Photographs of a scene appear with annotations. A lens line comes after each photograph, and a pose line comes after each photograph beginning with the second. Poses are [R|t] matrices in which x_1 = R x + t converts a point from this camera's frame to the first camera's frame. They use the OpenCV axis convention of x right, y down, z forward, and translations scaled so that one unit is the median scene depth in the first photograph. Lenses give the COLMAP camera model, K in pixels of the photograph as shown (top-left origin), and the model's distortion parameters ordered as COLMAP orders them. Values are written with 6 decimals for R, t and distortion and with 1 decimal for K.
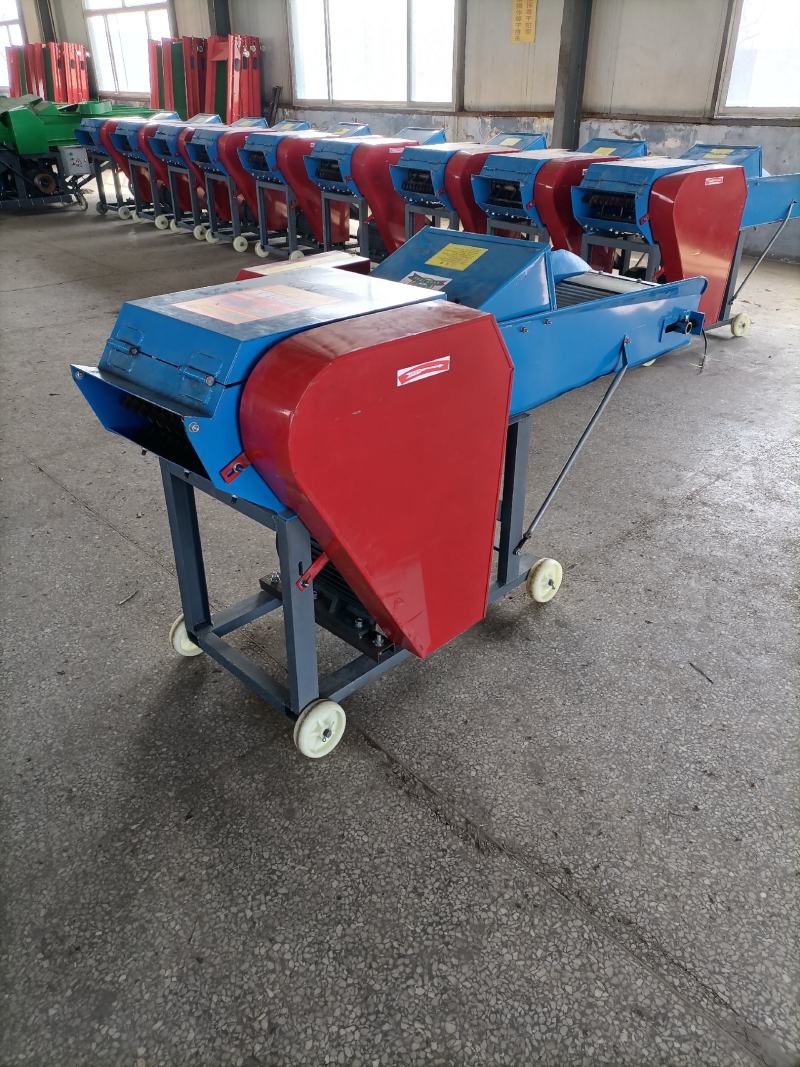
lens RADIAL K [[793.8, 0, 400.0], [0, 793.8, 533.5], [0, 0, 1]] dist [-0.004200, 0.037501]
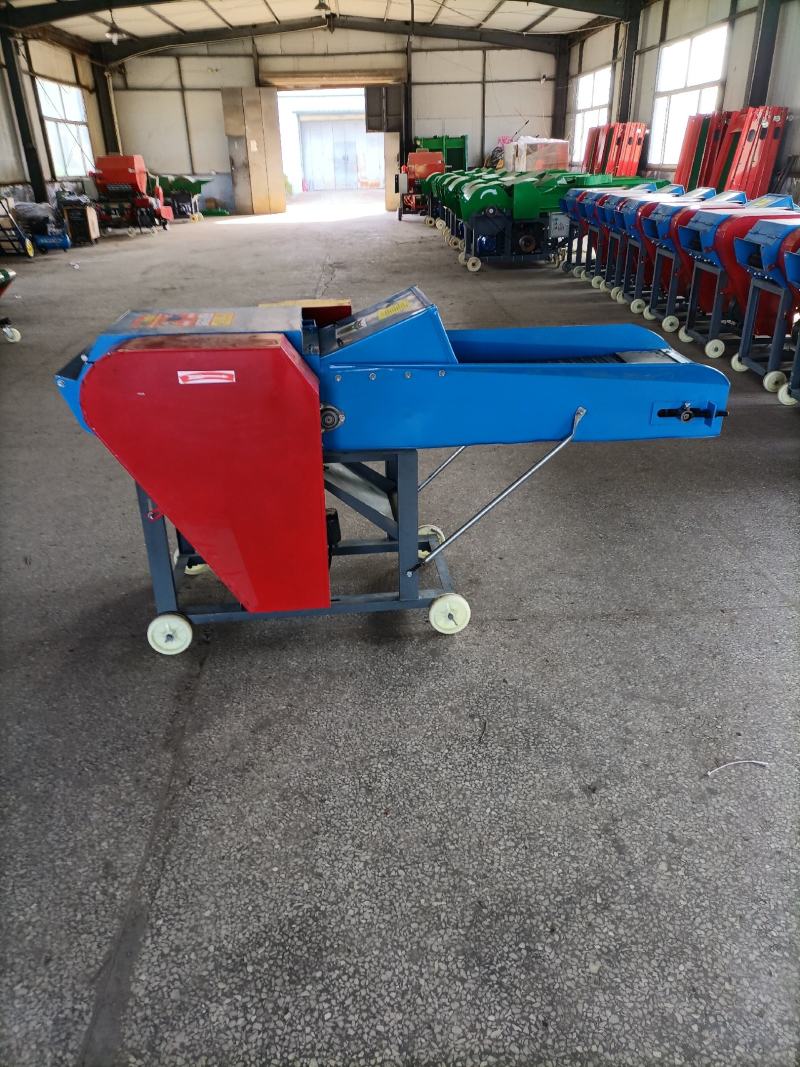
lens RADIAL K [[796.8, 0, 400.0], [0, 796.8, 533.5], [0, 0, 1]] dist [0.026665, -0.005878]
pose [[0.769584, 0.256347, -0.584830, 0.216046], [-0.297522, 0.954339, 0.026800, -0.015677], [0.564996, 0.153375, 0.810713, 0.021449]]
